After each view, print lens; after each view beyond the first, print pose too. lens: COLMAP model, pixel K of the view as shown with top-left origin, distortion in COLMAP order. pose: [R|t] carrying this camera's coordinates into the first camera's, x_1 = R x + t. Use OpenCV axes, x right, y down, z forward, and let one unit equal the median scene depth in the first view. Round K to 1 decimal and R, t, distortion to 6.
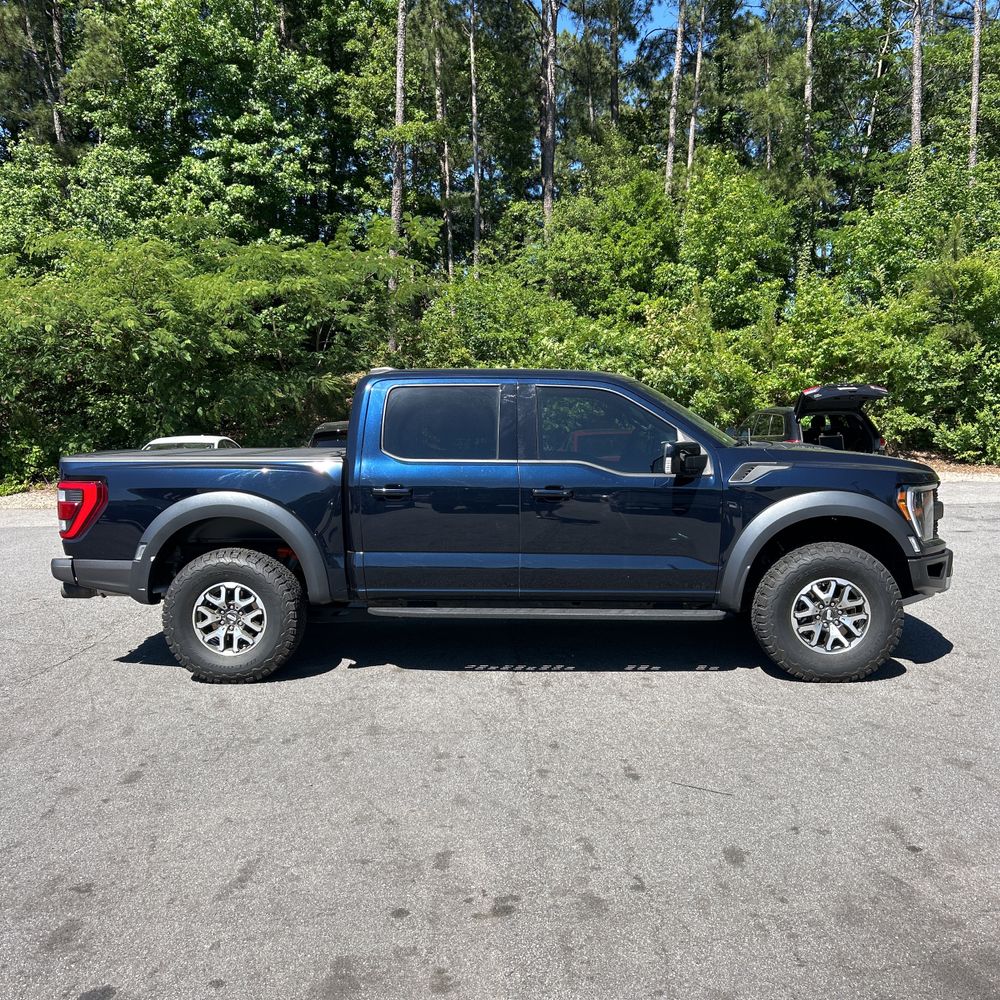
lens RADIAL K [[1023.0, 0, 501.5], [0, 1023.0, 495.5], [0, 0, 1]] dist [0.024720, 0.000000]
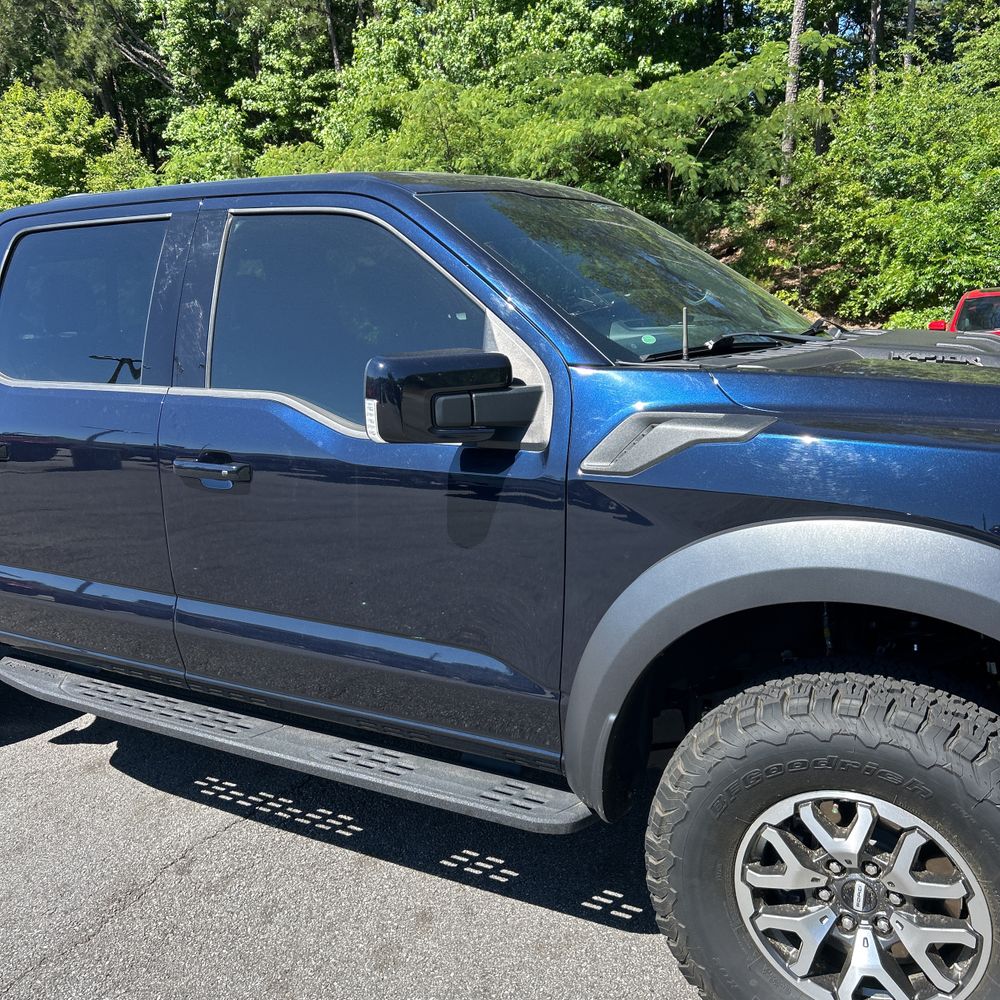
lens RADIAL K [[1023.0, 0, 500.0], [0, 1023.0, 506.9], [0, 0, 1]] dist [0.024720, 0.000000]
pose [[0.889091, 0.070852, -0.452214, 0.106010], [-0.007234, 0.989999, 0.140887, -0.014513], [0.457674, -0.121990, 0.880712, 0.202110]]
